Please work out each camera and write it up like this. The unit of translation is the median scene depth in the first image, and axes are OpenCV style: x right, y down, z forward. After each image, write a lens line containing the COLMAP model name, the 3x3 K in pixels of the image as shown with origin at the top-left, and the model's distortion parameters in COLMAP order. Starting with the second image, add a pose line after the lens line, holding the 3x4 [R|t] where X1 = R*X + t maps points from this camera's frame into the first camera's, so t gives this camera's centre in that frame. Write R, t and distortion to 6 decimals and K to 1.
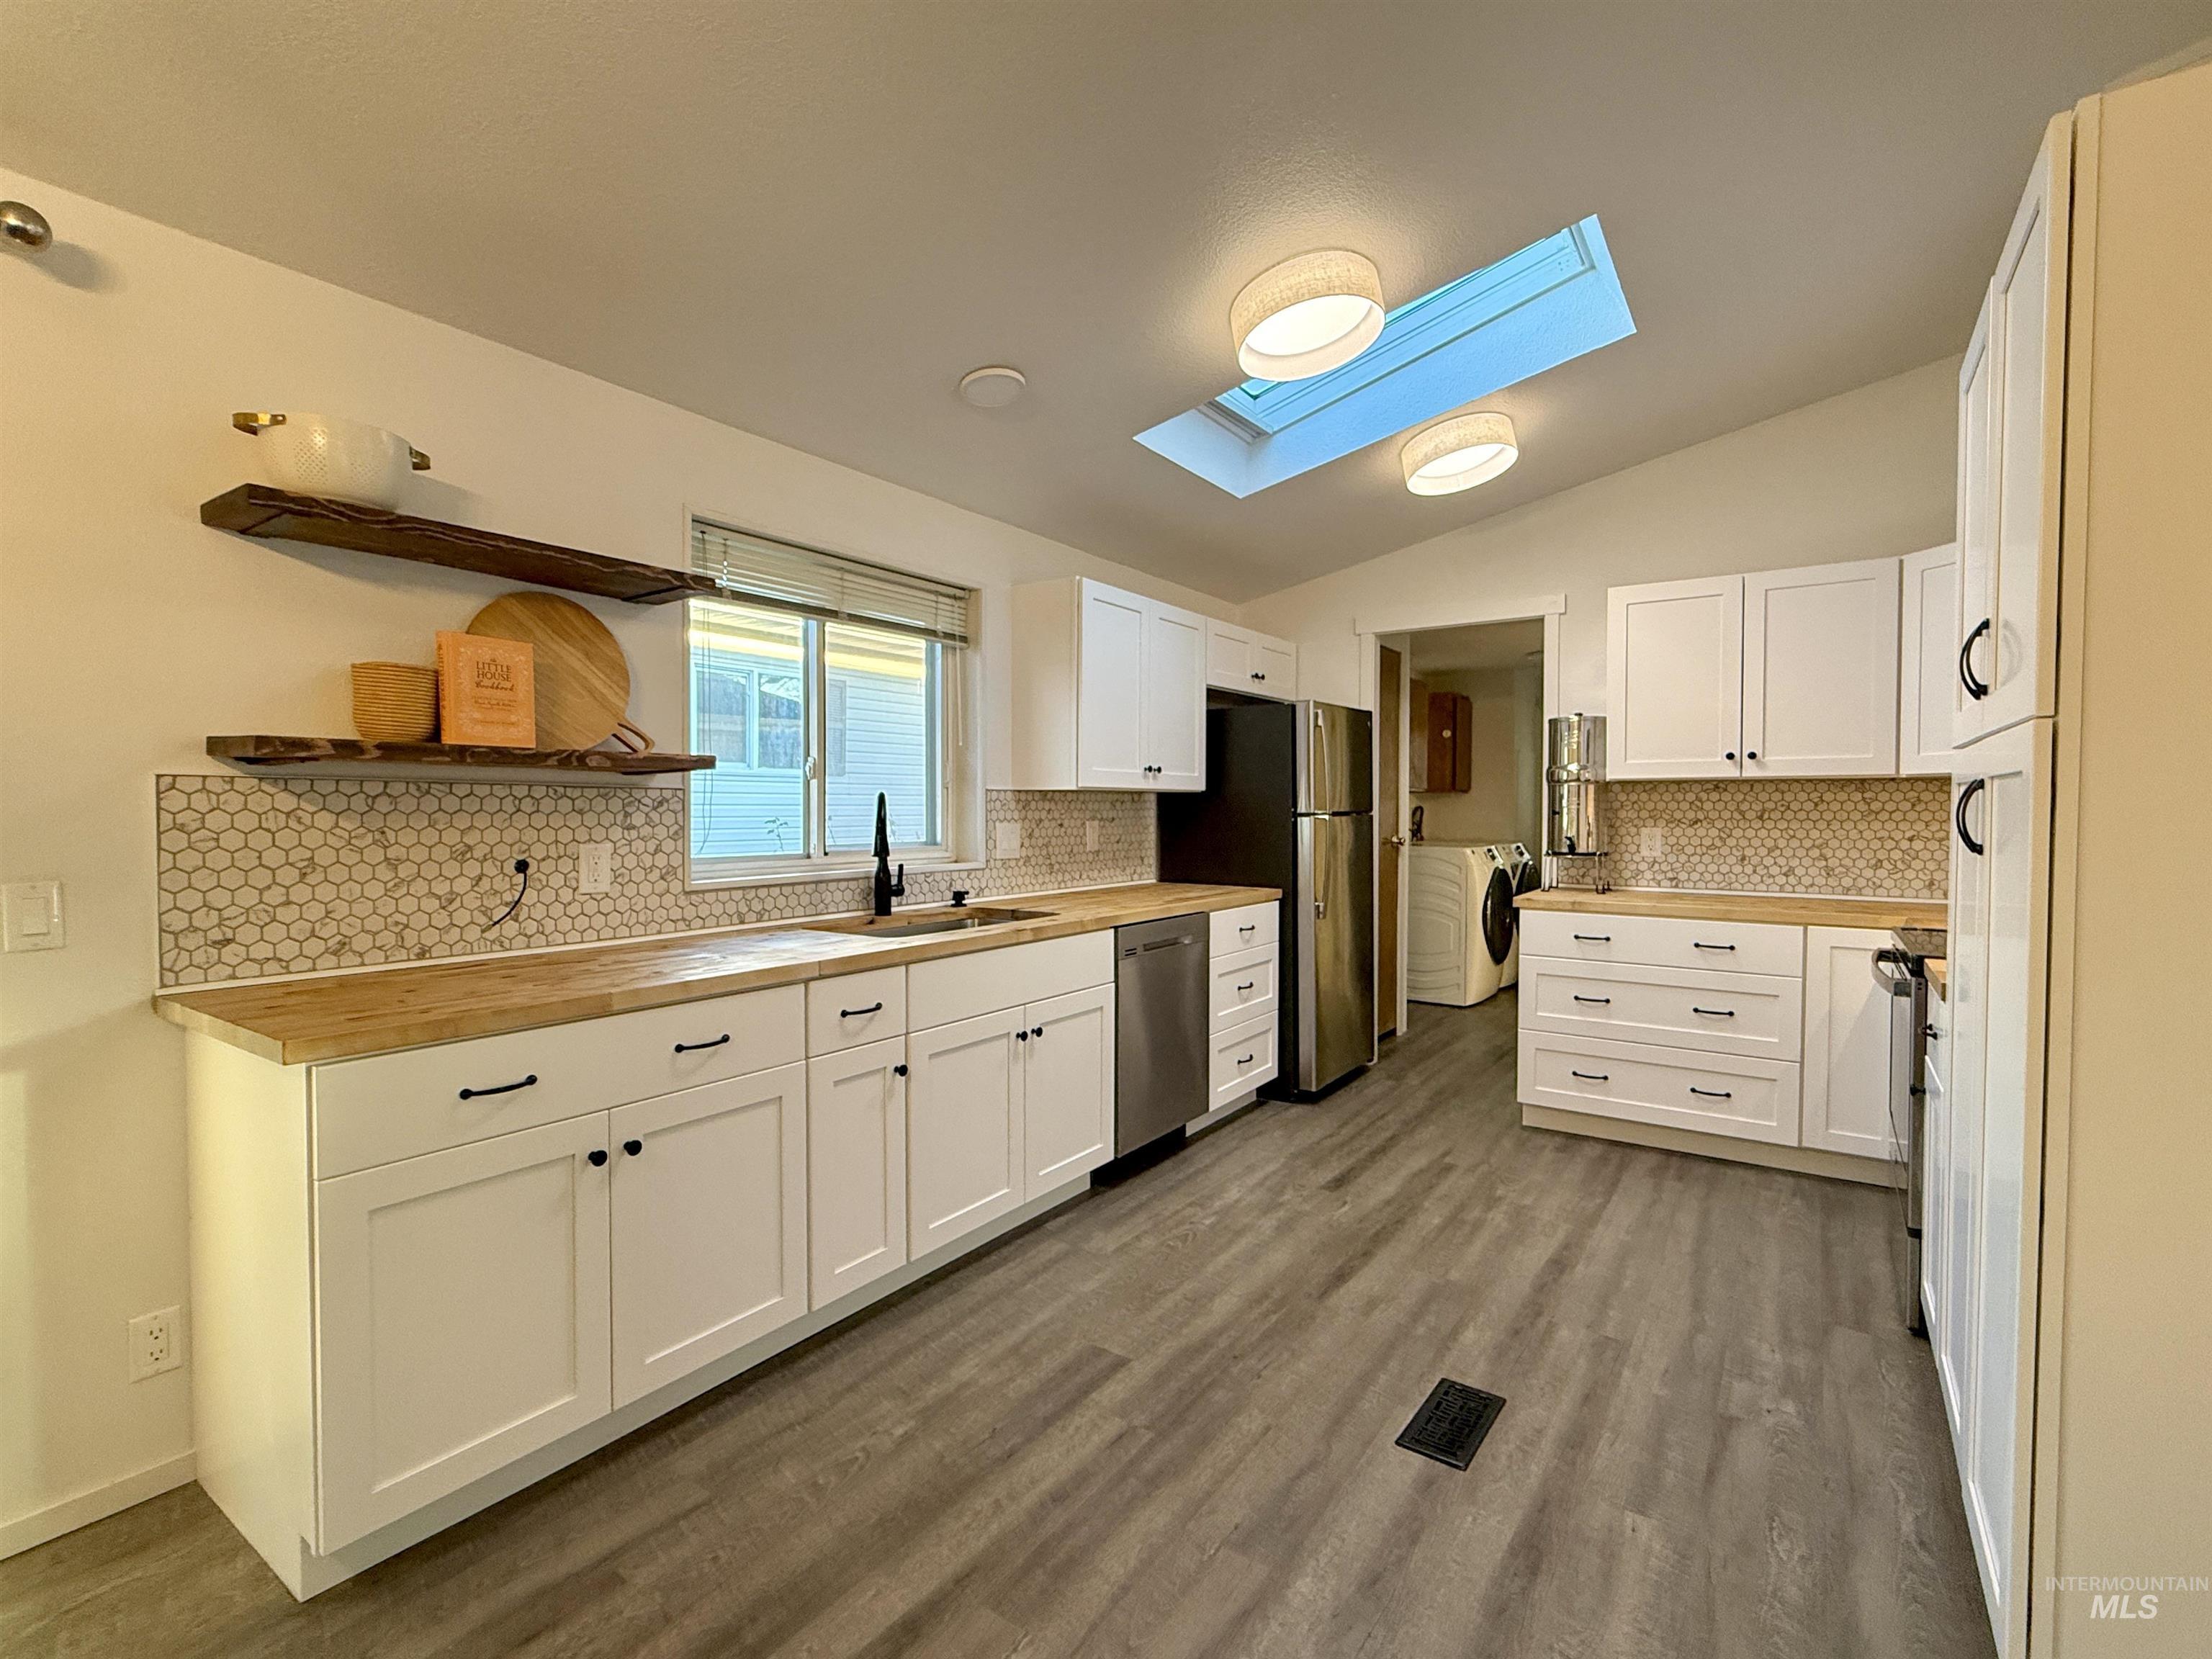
lens RADIAL K [[1023.6, 0, 1106.0], [0, 1023.6, 829.5], [0, 0, 1]] dist [-0.000440, 0.000739]
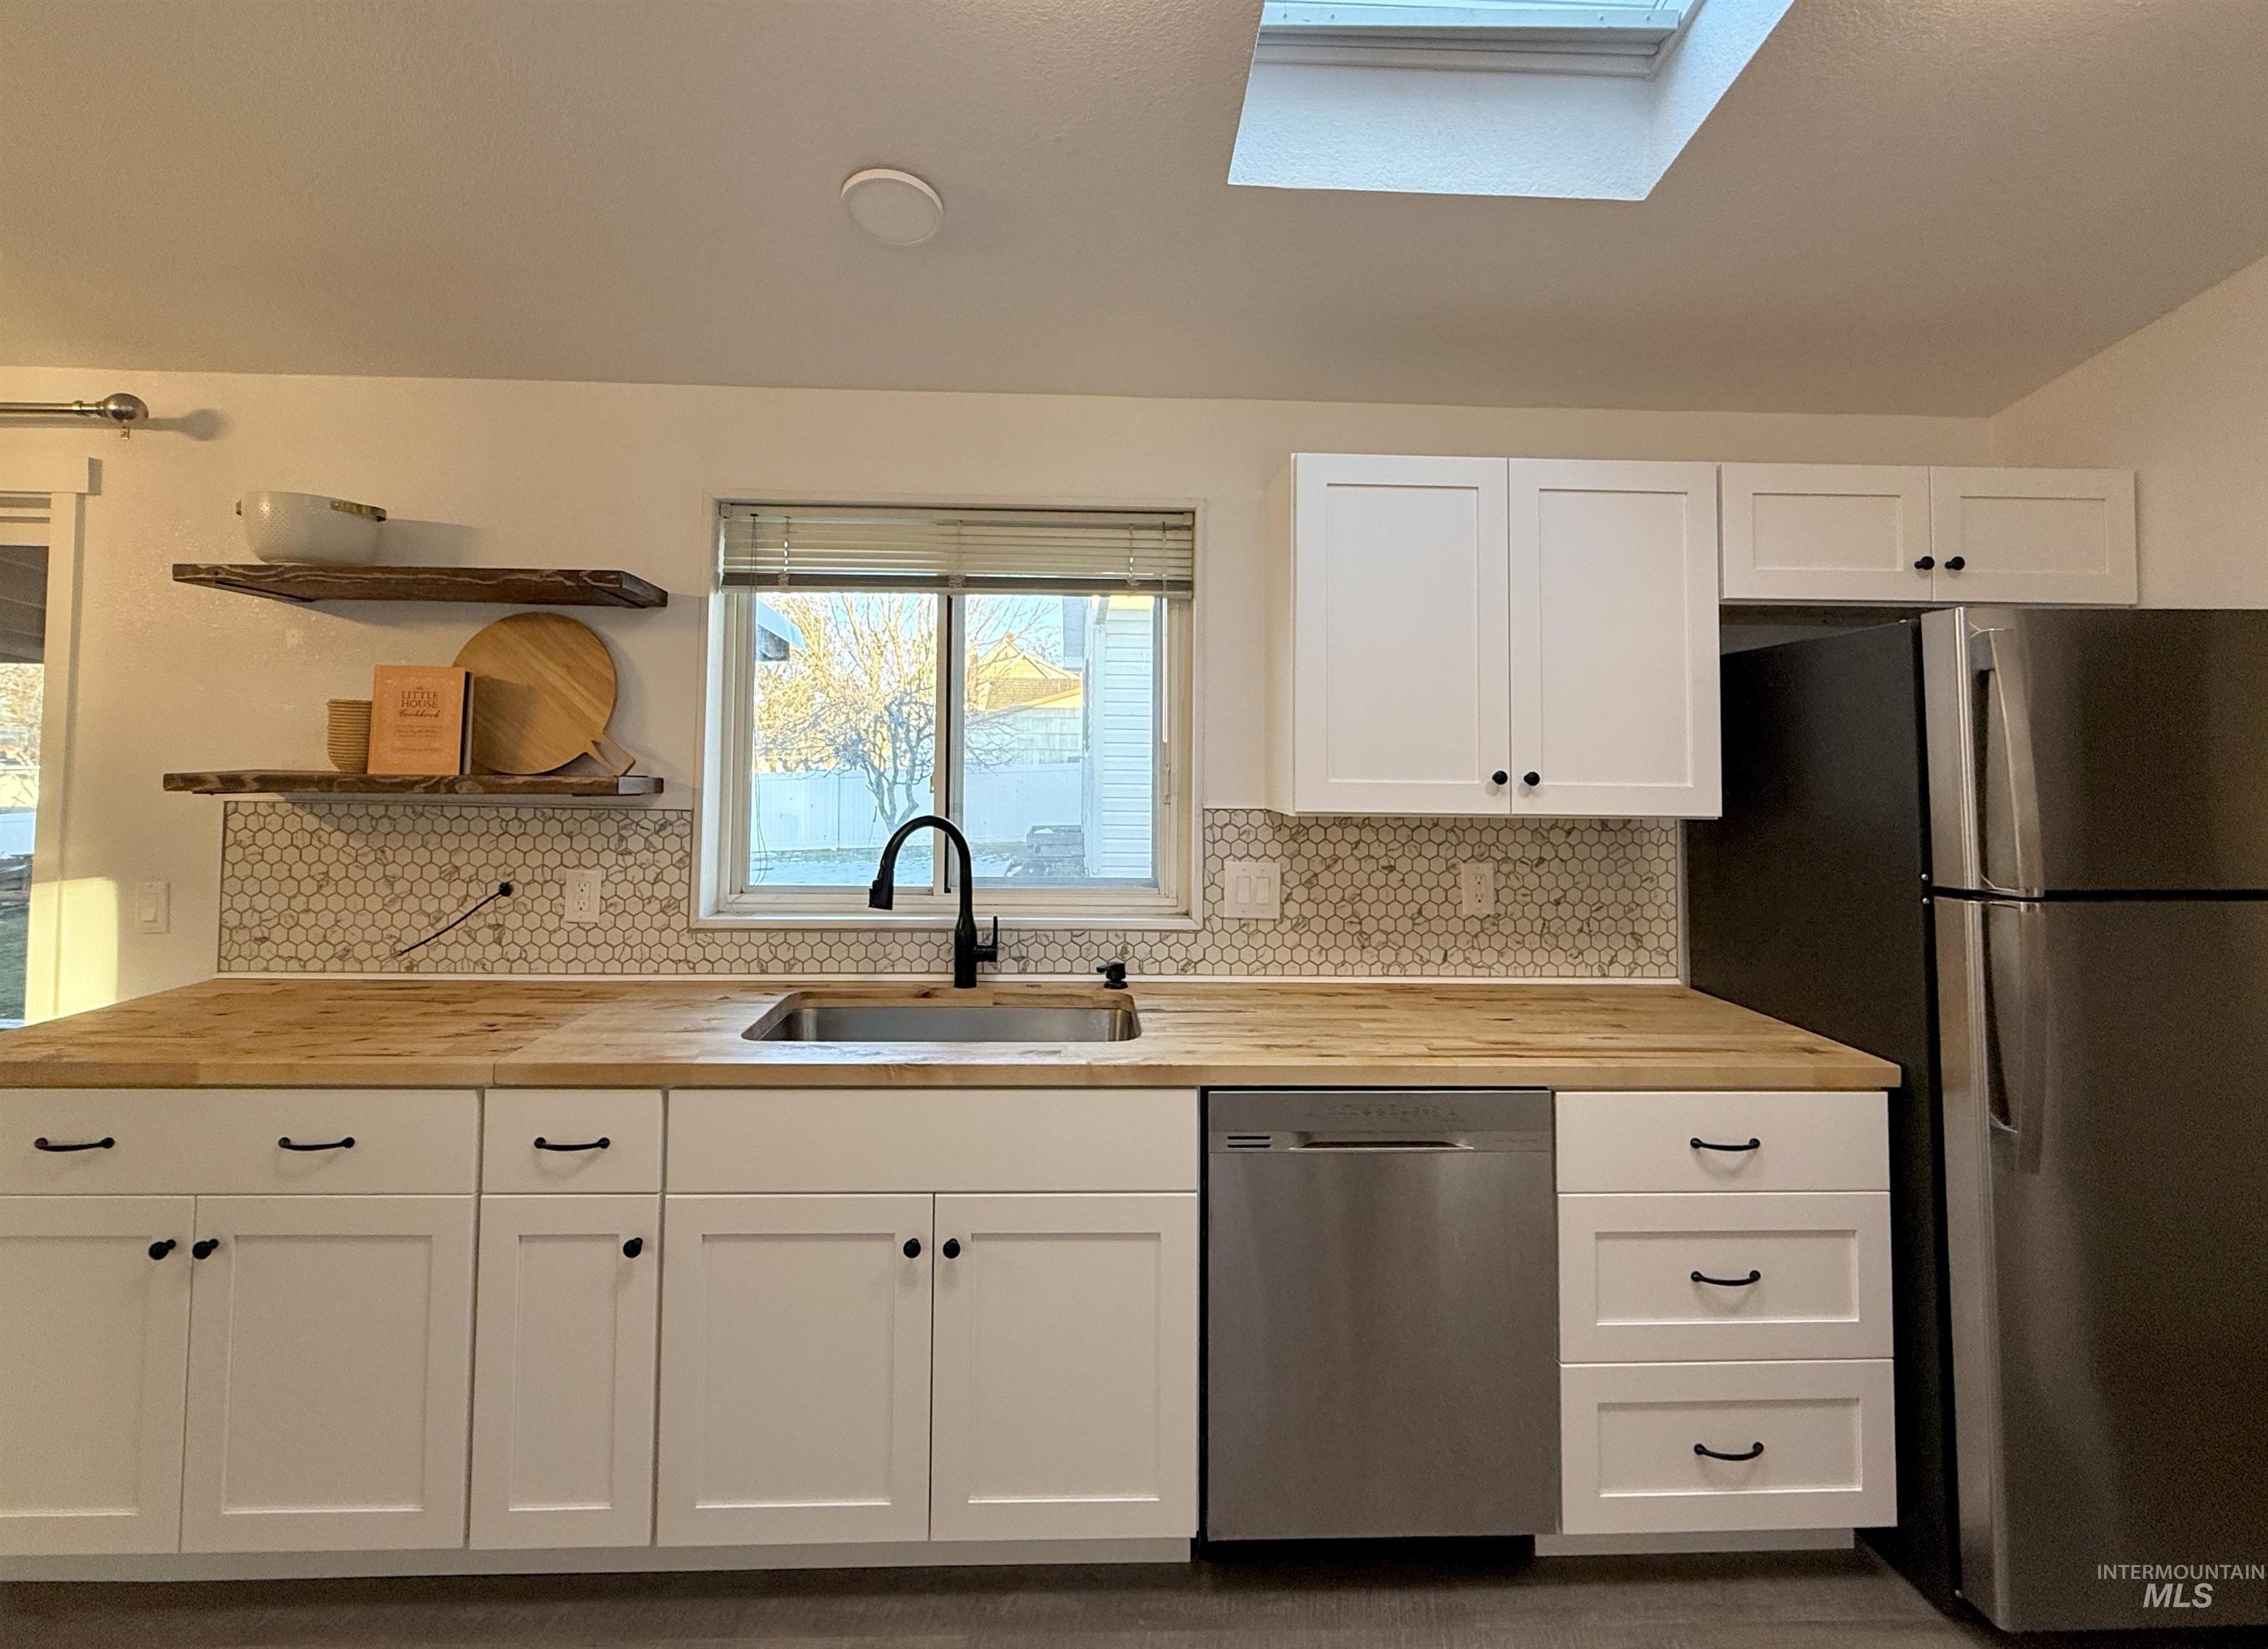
lens RADIAL K [[986.7, 0, 1100.3], [0, 986.7, 731.3], [0, 0, 1]] dist [-0.000091, 0.000162]
pose [[0.597606, -0.022744, -0.801467, 0.481633], [-0.029022, 0.998329, -0.049971, -0.076210], [0.801265, 0.053123, 0.595947, 0.786535]]
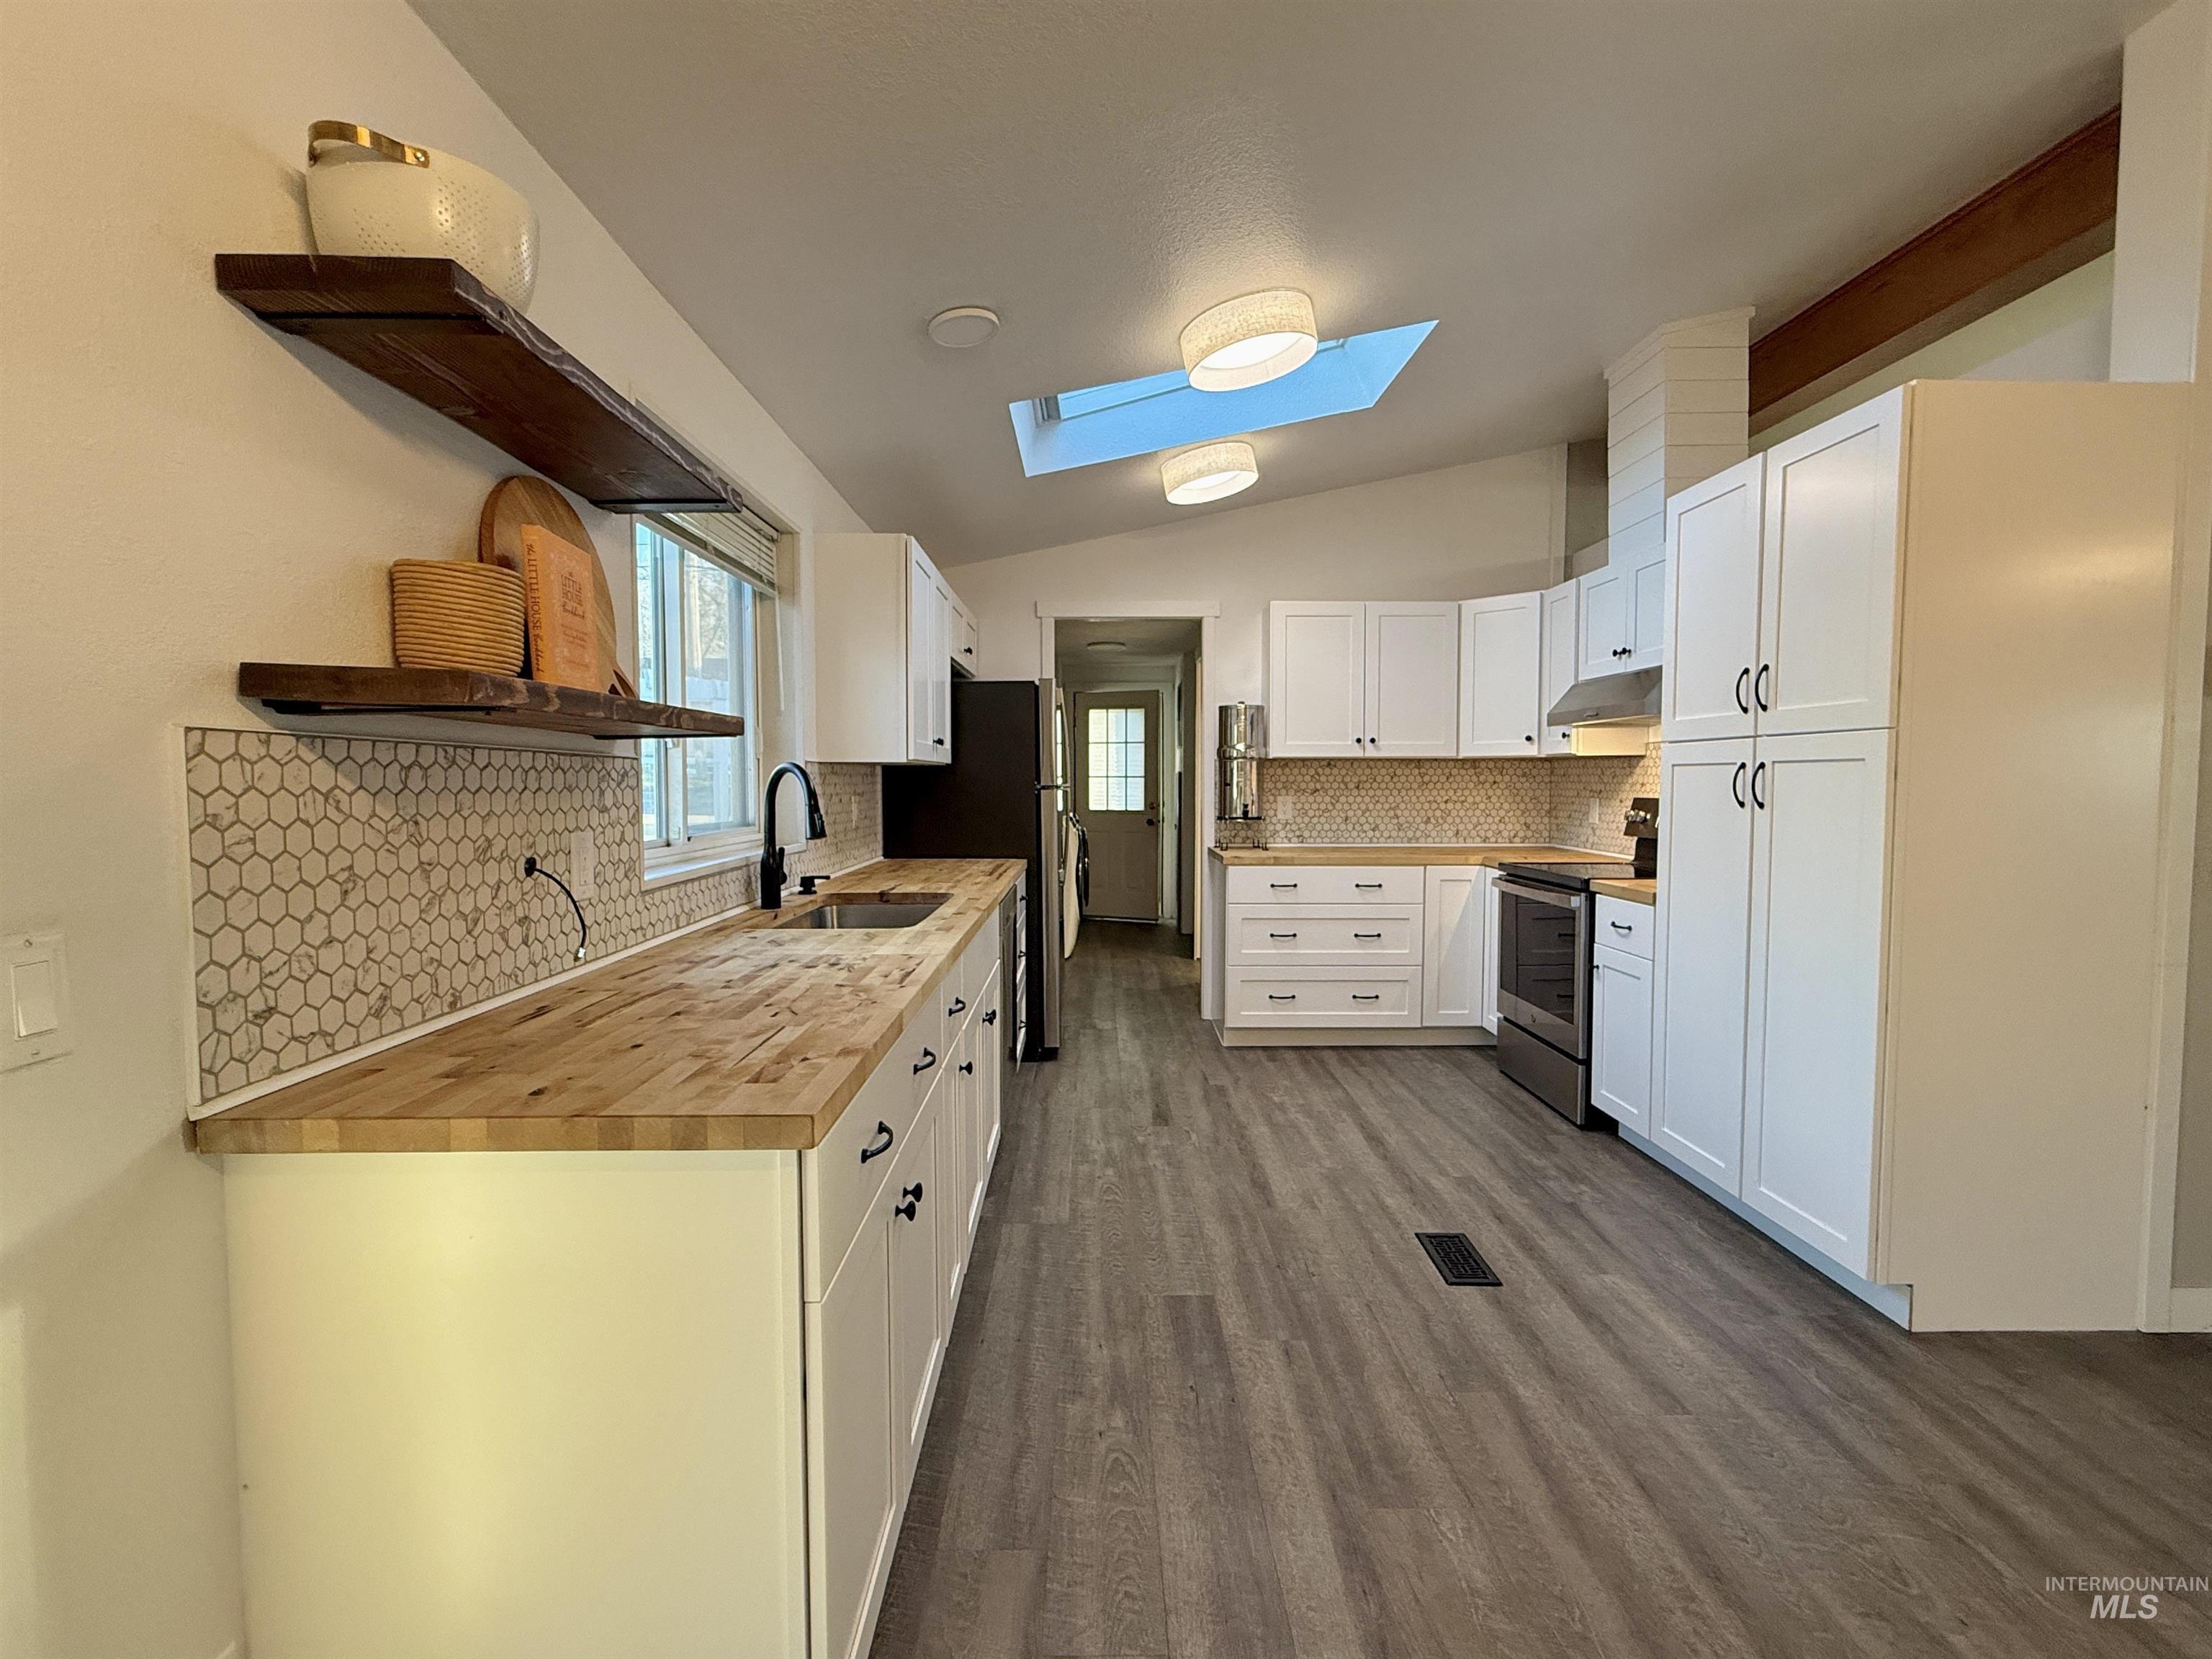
lens RADIAL K [[1023.6, 0, 1106.0], [0, 1023.6, 829.5], [0, 0, 1]] dist [-0.000440, 0.000739]
pose [[0.812090, -0.030320, 0.582743, -0.586398], [0.014708, 0.999395, 0.031503, -0.005543], [-0.583346, -0.017013, 0.812045, 0.173774]]
